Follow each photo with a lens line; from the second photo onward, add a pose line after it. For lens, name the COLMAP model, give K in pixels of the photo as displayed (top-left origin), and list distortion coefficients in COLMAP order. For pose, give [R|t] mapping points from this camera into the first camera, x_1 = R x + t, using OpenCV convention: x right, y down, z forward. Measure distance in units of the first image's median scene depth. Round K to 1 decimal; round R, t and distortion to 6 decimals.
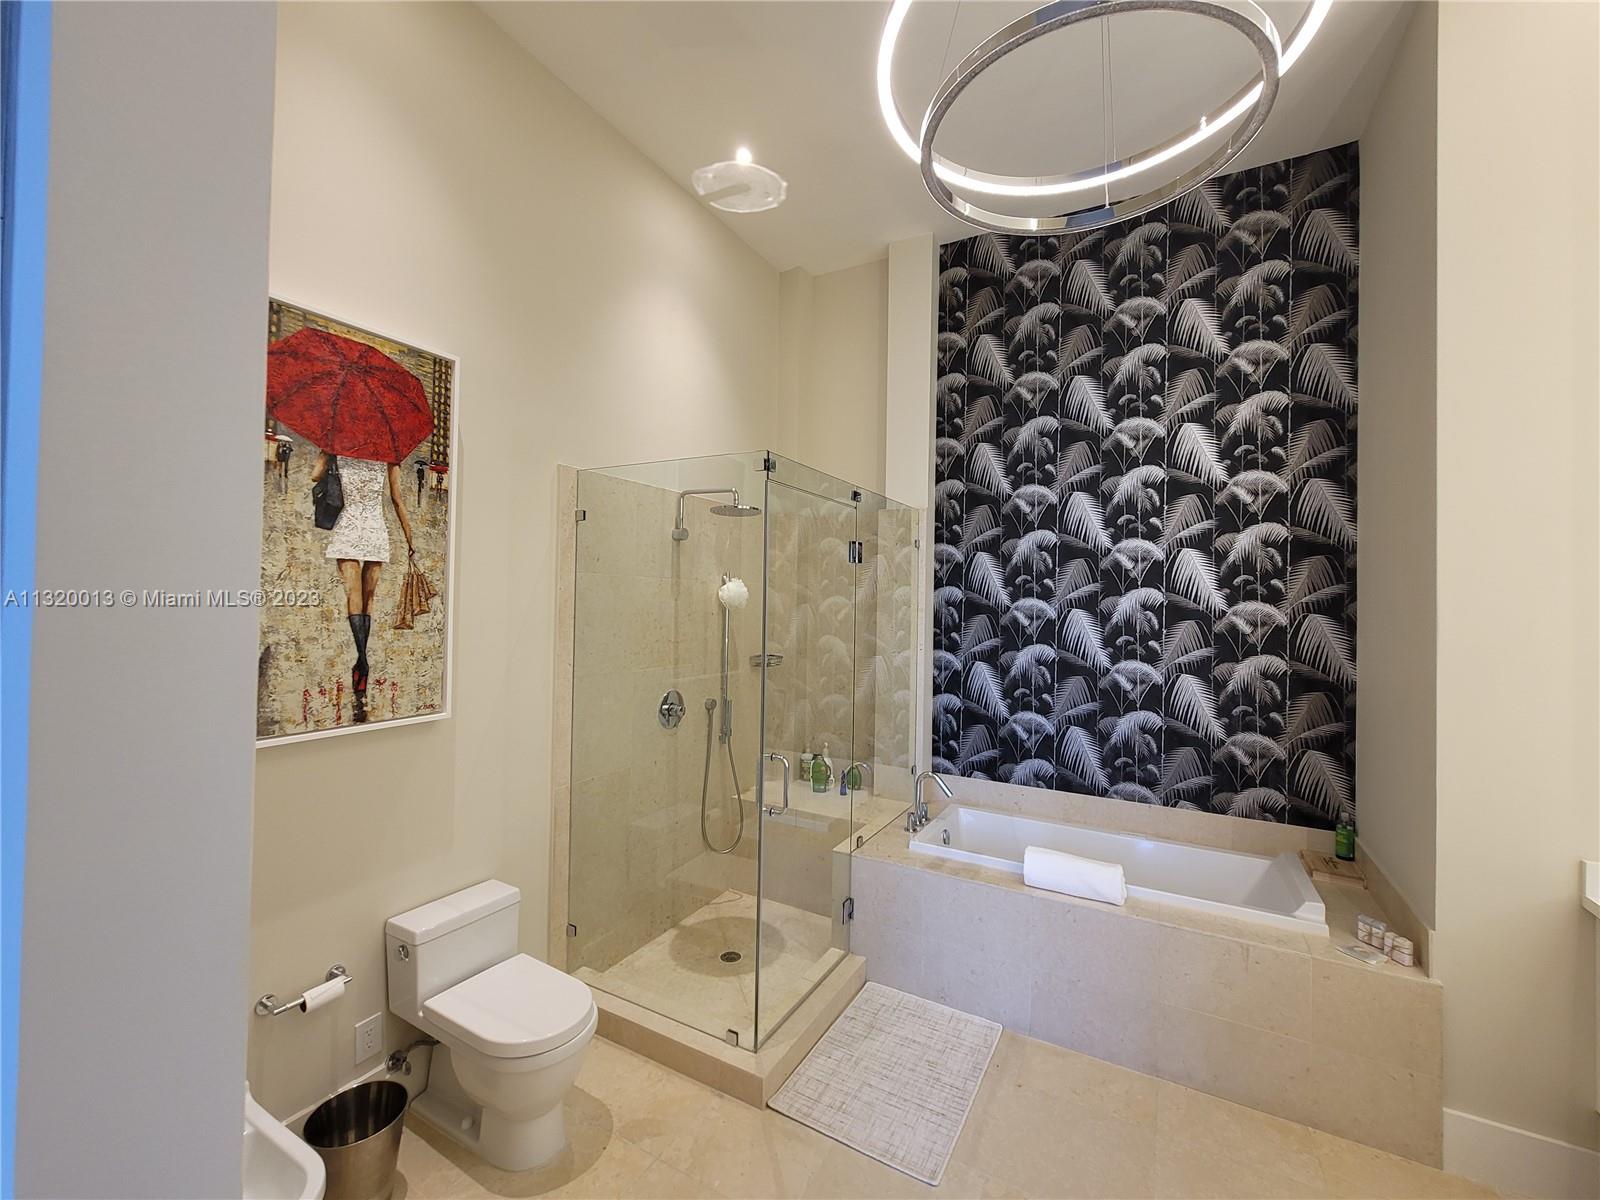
lens RADIAL K [[654.7, 0, 805.7], [0, 654.7, 591.5], [0, 0, 1]] dist [-0.008655, 0.003066]
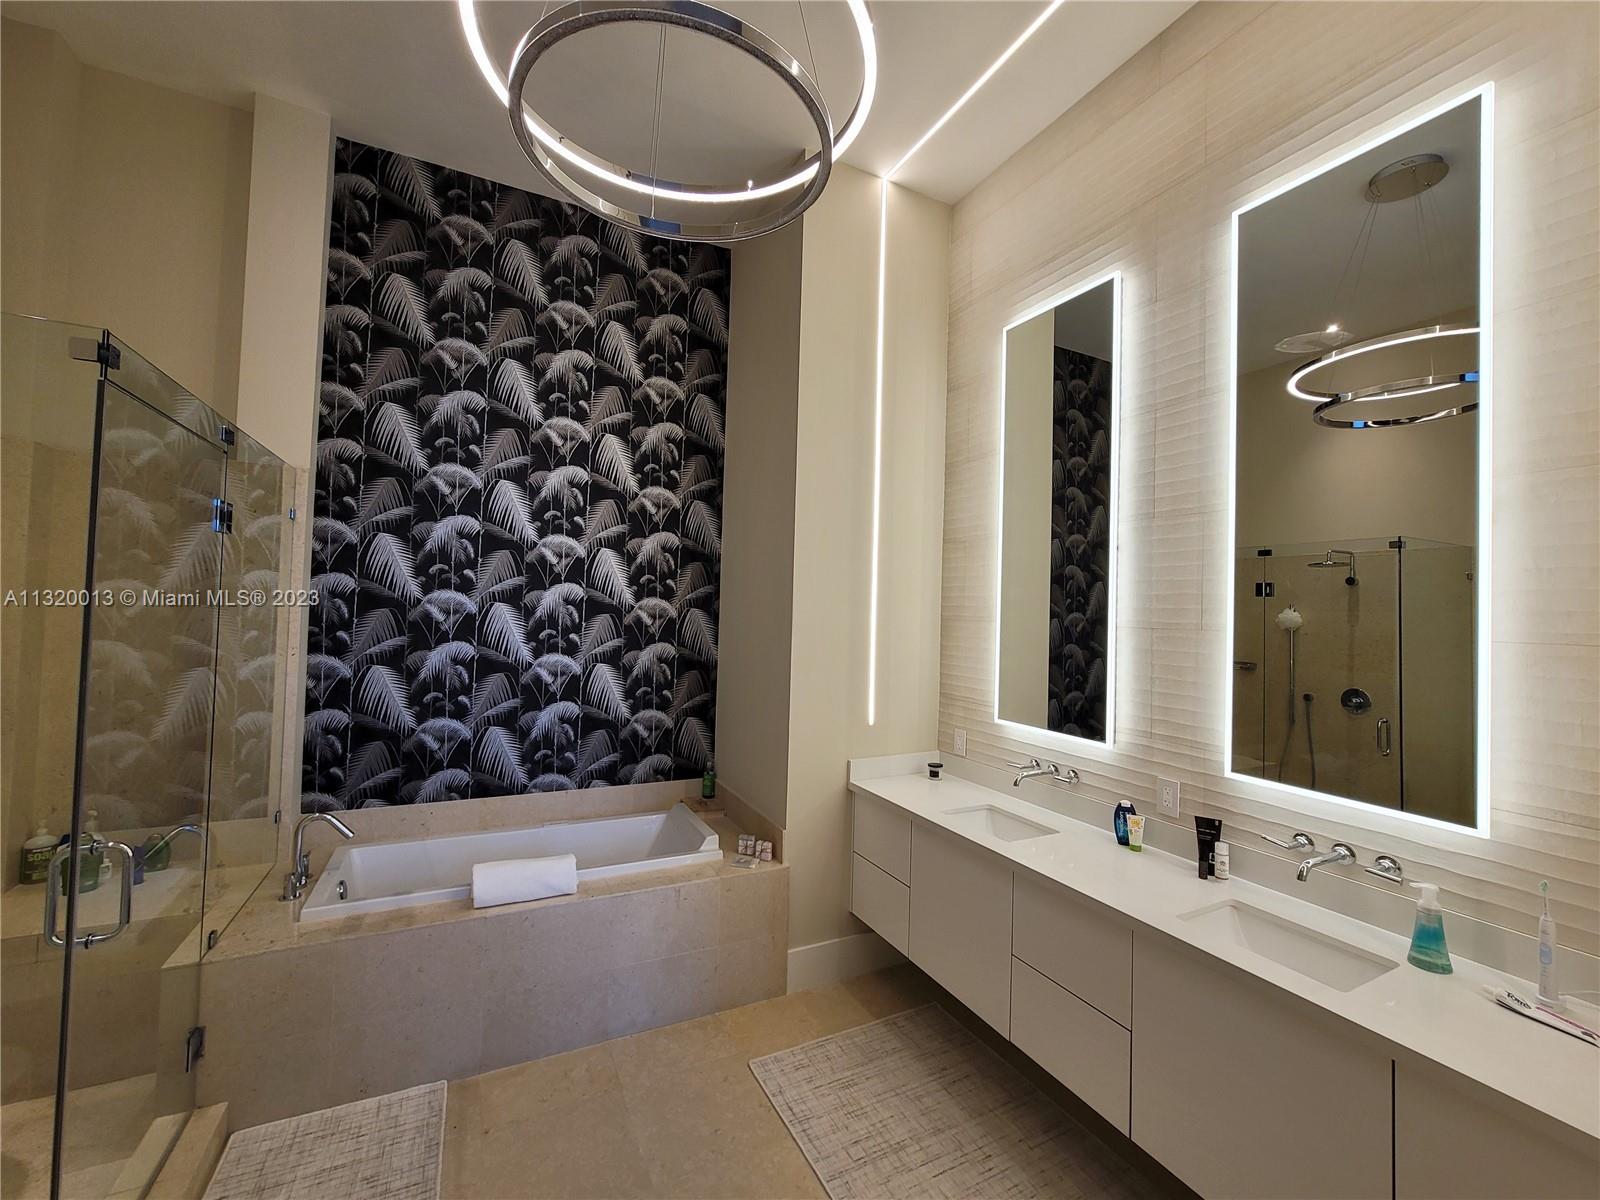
lens RADIAL K [[655.6, 0, 805.4], [0, 655.6, 591.2], [0, 0, 1]] dist [-0.010084, 0.003494]
pose [[0.563783, 0.022696, 0.825611, -0.126813], [-0.029656, 0.999534, -0.007225, 0.003969], [-0.825390, -0.020411, 0.564194, 0.099909]]
